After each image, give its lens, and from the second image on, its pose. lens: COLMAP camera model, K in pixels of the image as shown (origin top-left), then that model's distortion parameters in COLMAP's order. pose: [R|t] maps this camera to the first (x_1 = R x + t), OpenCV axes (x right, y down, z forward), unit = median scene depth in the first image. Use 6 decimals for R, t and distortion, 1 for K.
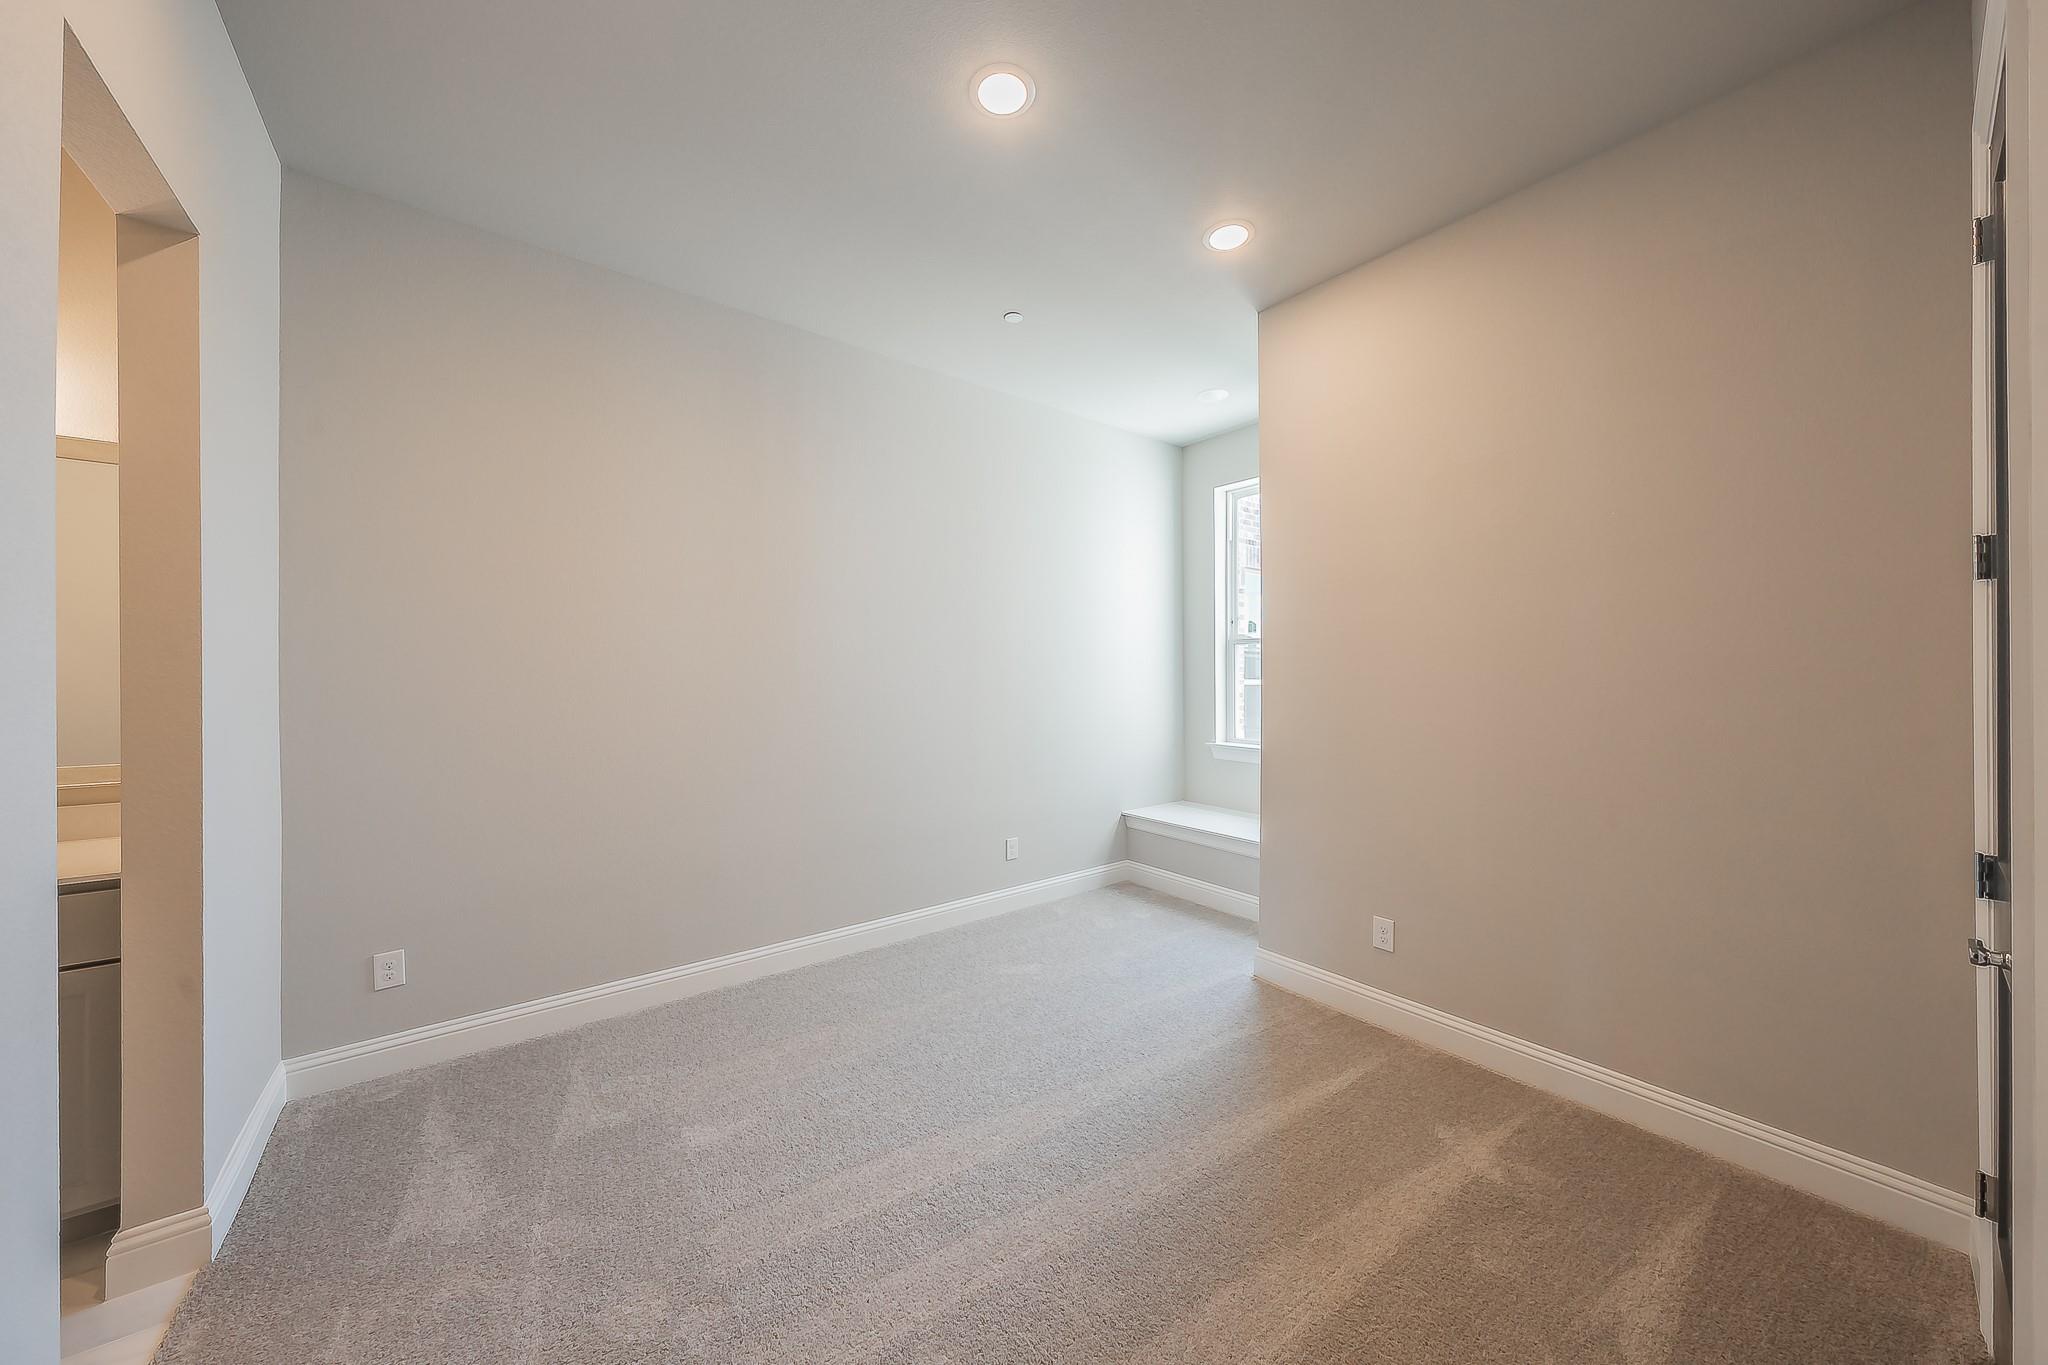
lens RADIAL K [[707.0, 0, 1030.5], [0, 707.0, 679.4], [0, 0, 1]] dist [-0.000174, 0.000001]
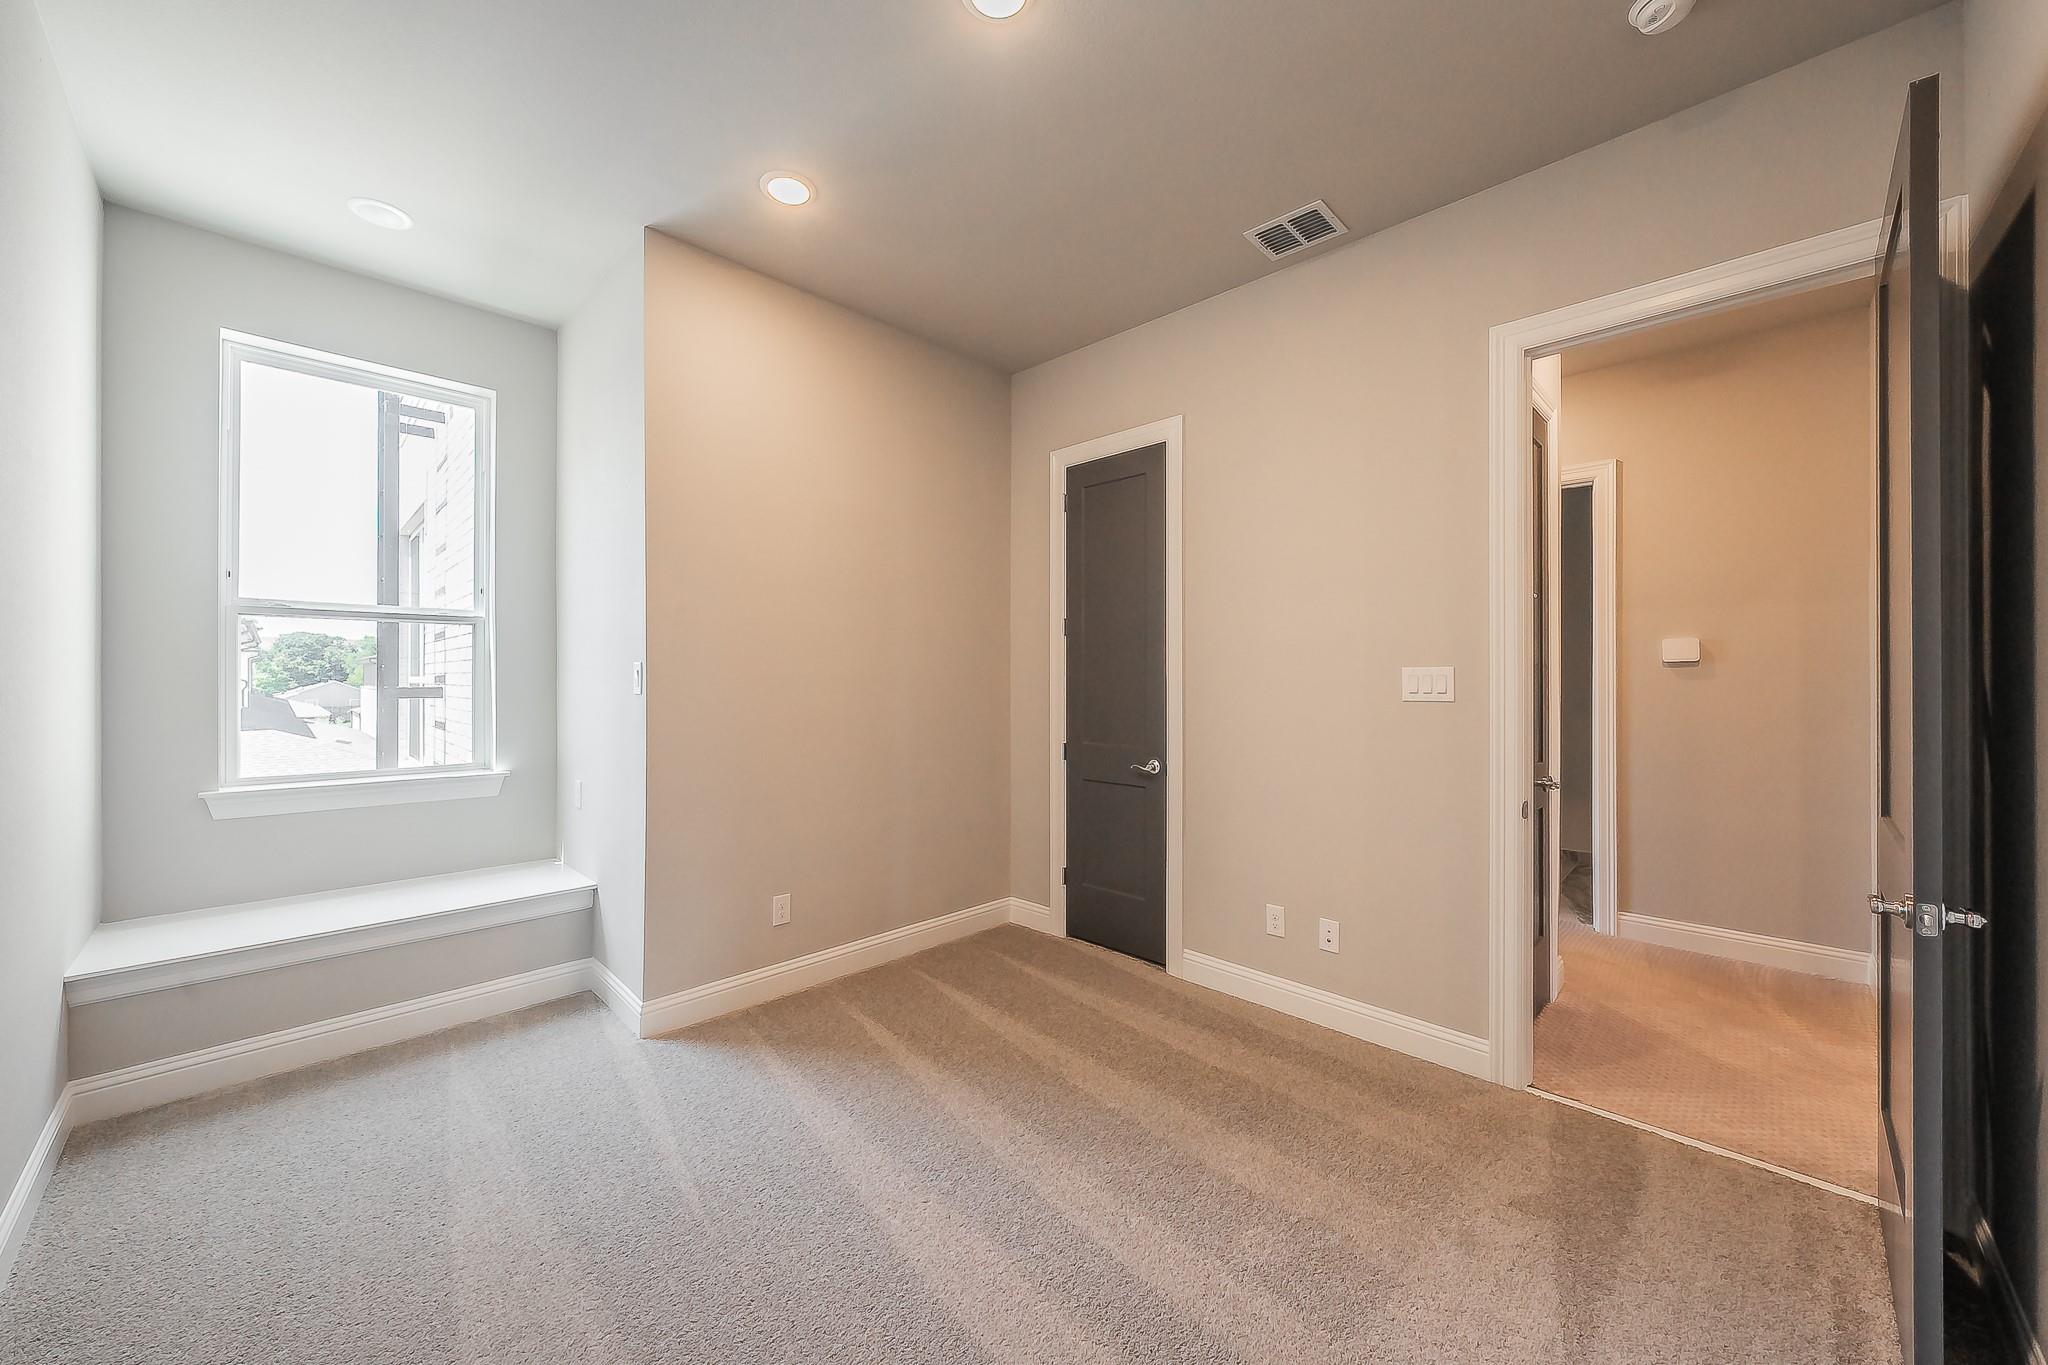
lens RADIAL K [[752.0, 0, 1027.6], [0, 752.0, 674.6], [0, 0, 1]] dist [0.001479, -0.000040]
pose [[-0.138727, -0.002333, 0.990328, -0.436487], [-0.002980, 0.999994, 0.001938, -0.002142], [-0.990326, -0.002682, -0.138733, 0.498189]]
